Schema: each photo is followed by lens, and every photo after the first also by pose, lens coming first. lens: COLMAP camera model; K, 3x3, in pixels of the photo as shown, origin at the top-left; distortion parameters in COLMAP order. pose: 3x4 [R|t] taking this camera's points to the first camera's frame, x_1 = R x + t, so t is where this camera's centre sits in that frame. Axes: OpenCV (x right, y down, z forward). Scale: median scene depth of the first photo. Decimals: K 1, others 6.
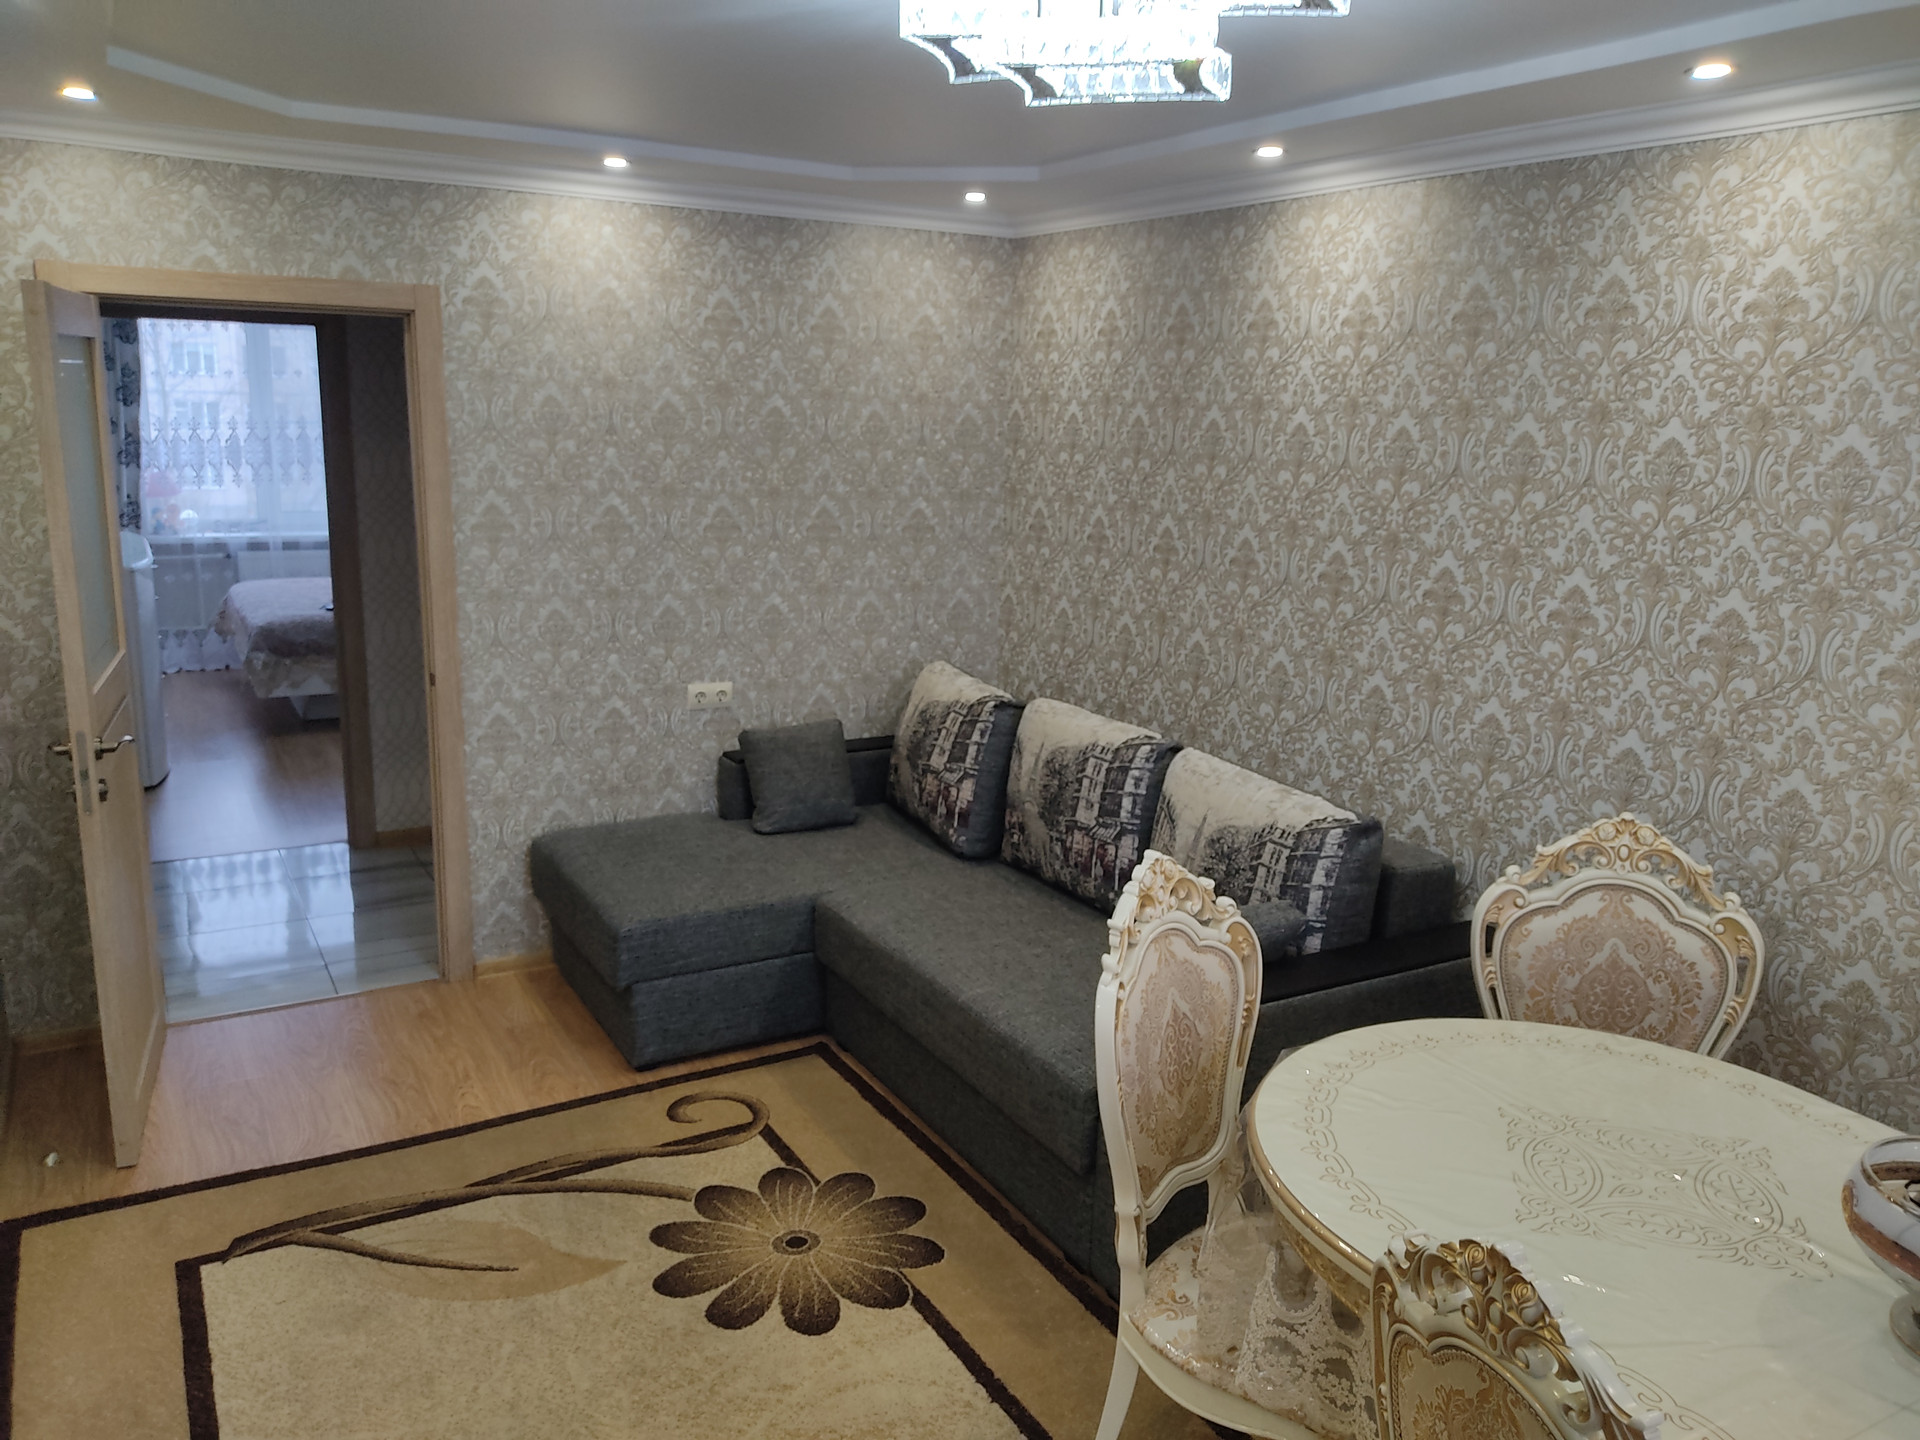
lens RADIAL K [[1450.4, 0, 967.0], [0, 1450.4, 703.2], [0, 0, 1]] dist [0.039196, -0.033400]
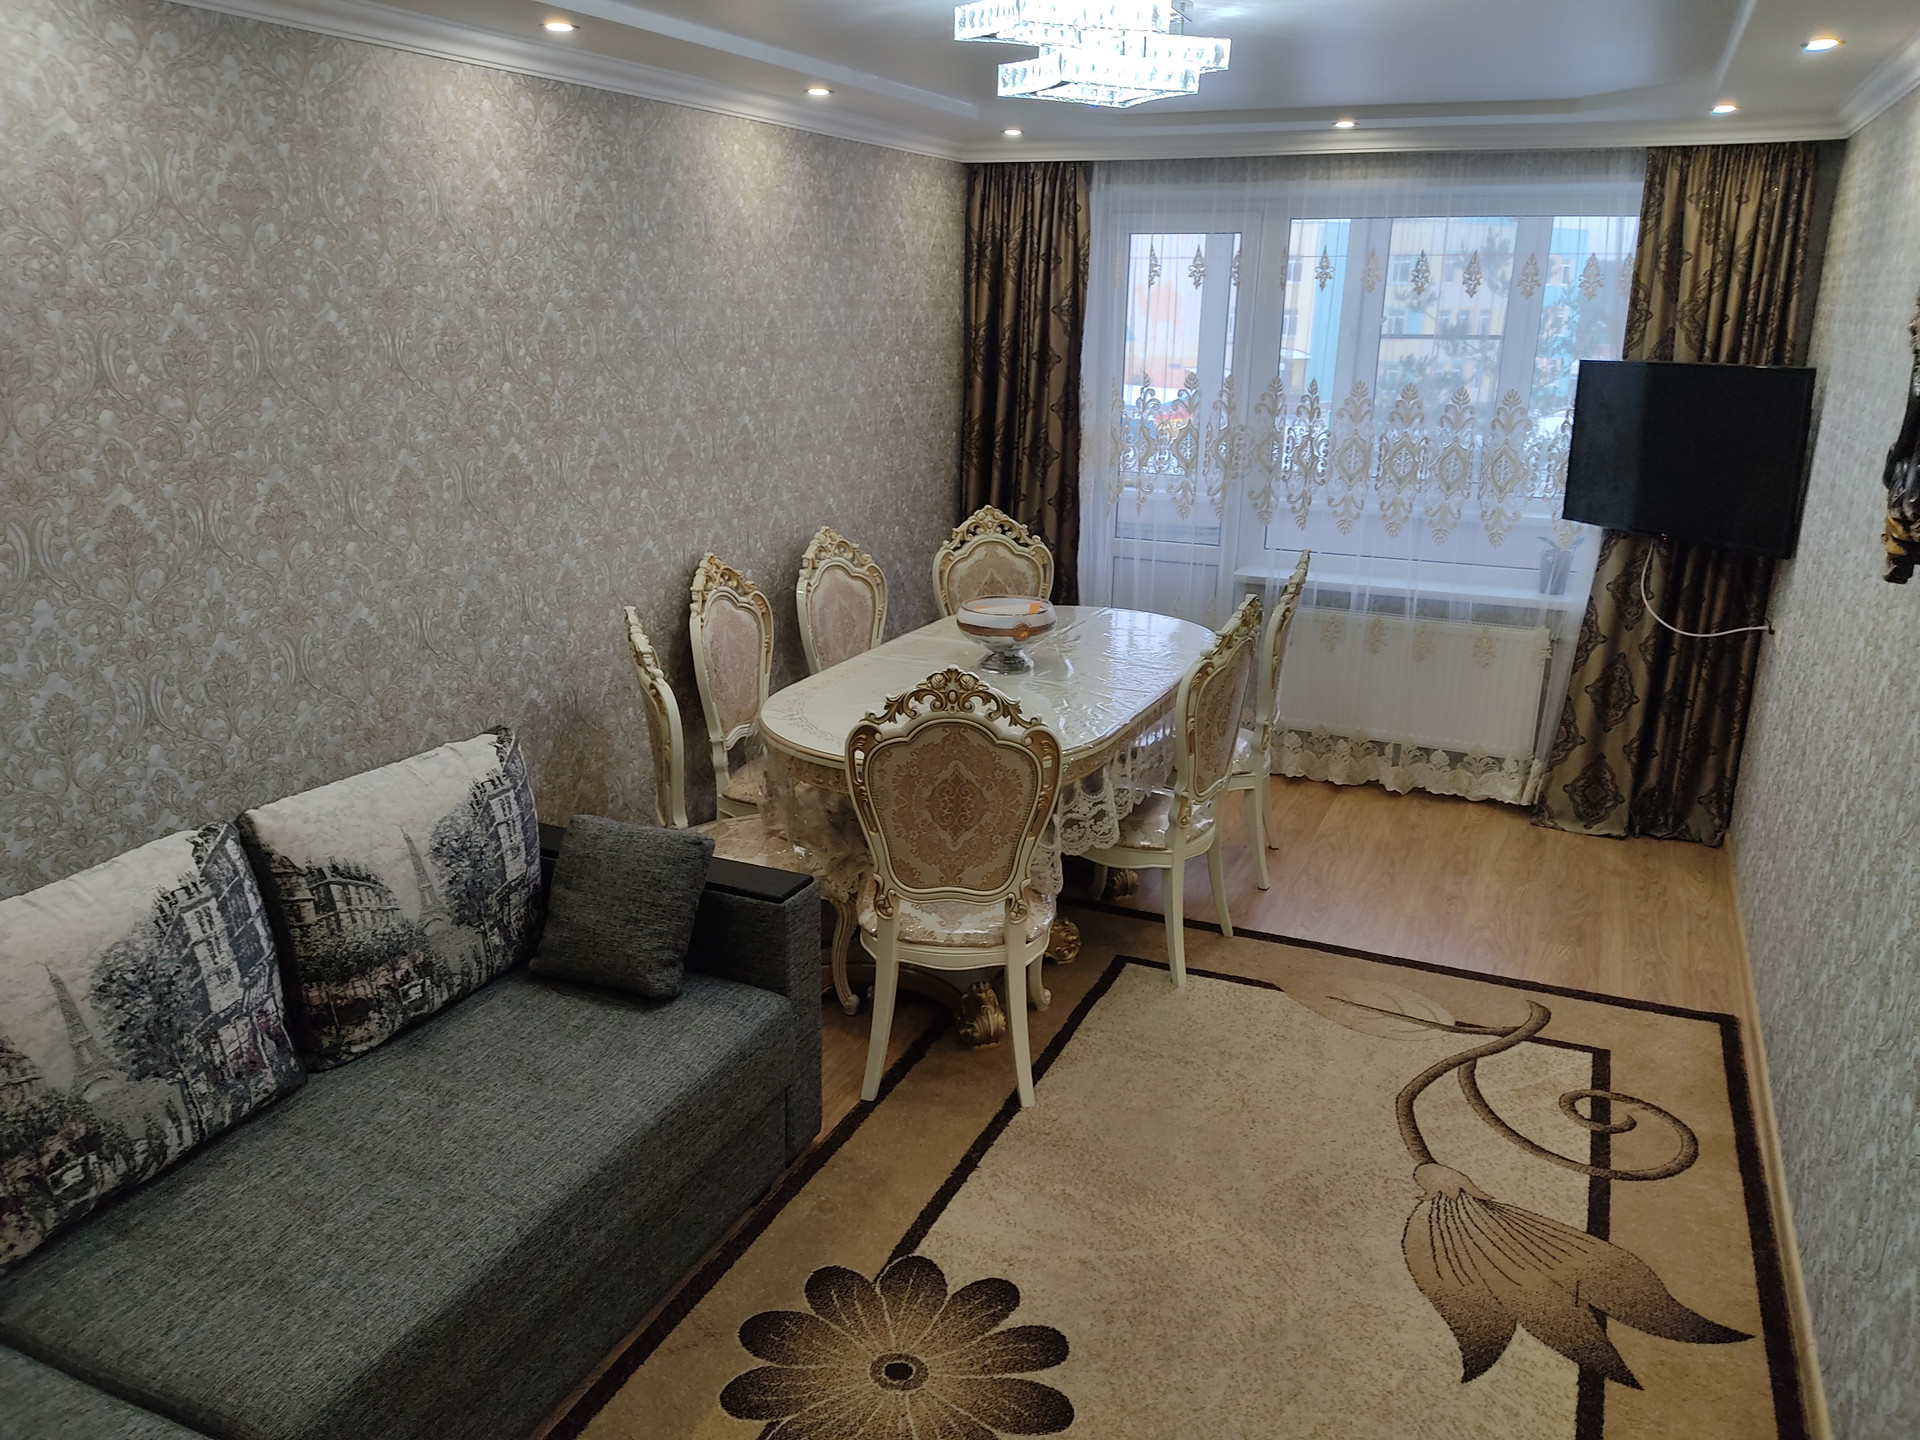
lens RADIAL K [[1450.4, 0, 961.9], [0, 1450.4, 736.4], [0, 0, 1]] dist [0.039196, -0.033400]
pose [[-0.596512, -0.260773, 0.759059, -0.627940], [0.145250, 0.895054, 0.421640, -0.271783], [-0.789351, 0.361767, -0.496033, 1.177192]]
